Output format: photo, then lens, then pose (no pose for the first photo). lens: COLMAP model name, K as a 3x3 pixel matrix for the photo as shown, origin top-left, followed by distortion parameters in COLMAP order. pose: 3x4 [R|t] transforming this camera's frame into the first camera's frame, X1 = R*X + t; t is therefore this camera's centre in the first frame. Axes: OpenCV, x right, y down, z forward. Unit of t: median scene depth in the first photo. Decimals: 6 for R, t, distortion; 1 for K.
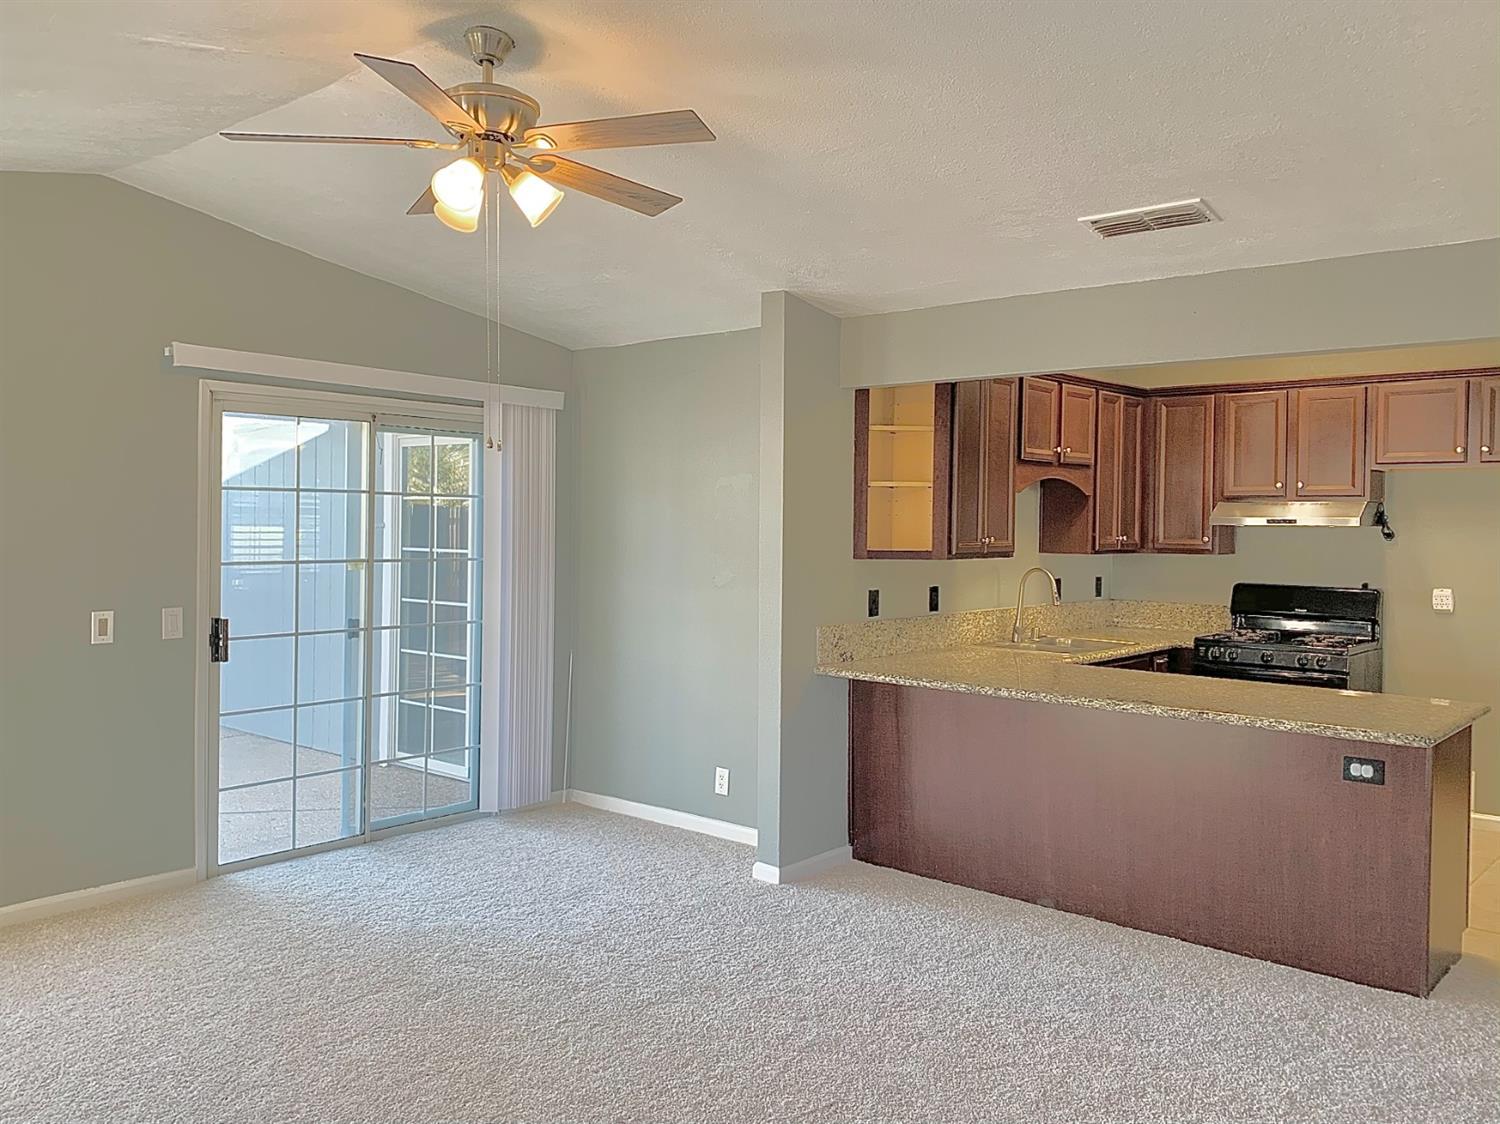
lens RADIAL K [[1155.4, 0, 757.7], [0, 1155.4, 550.3], [0, 0, 1]] dist [0.044292, -0.000306]
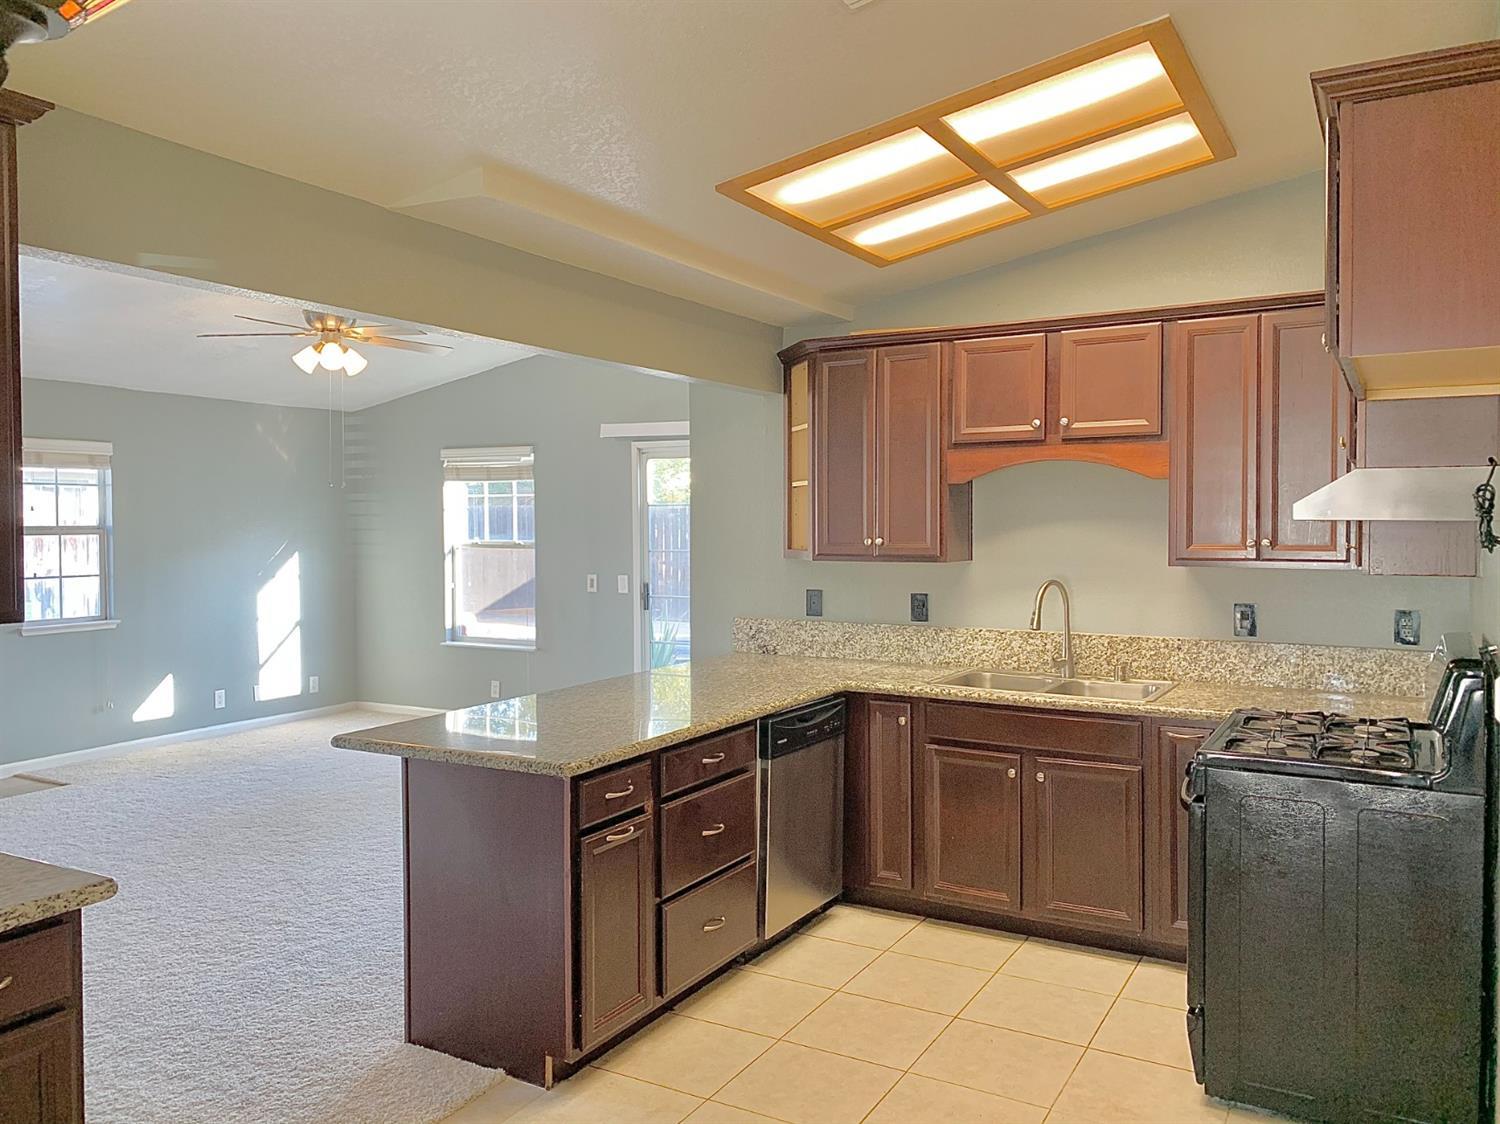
lens RADIAL K [[1155.4, 0, 757.7], [0, 1155.4, 550.3], [0, 0, 1]] dist [0.044292, -0.000306]
pose [[0.208972, 0.018947, -0.977738, 1.131466], [-0.015937, 0.999745, 0.015967, -0.017205], [0.977792, 0.012246, 0.209221, 0.770859]]
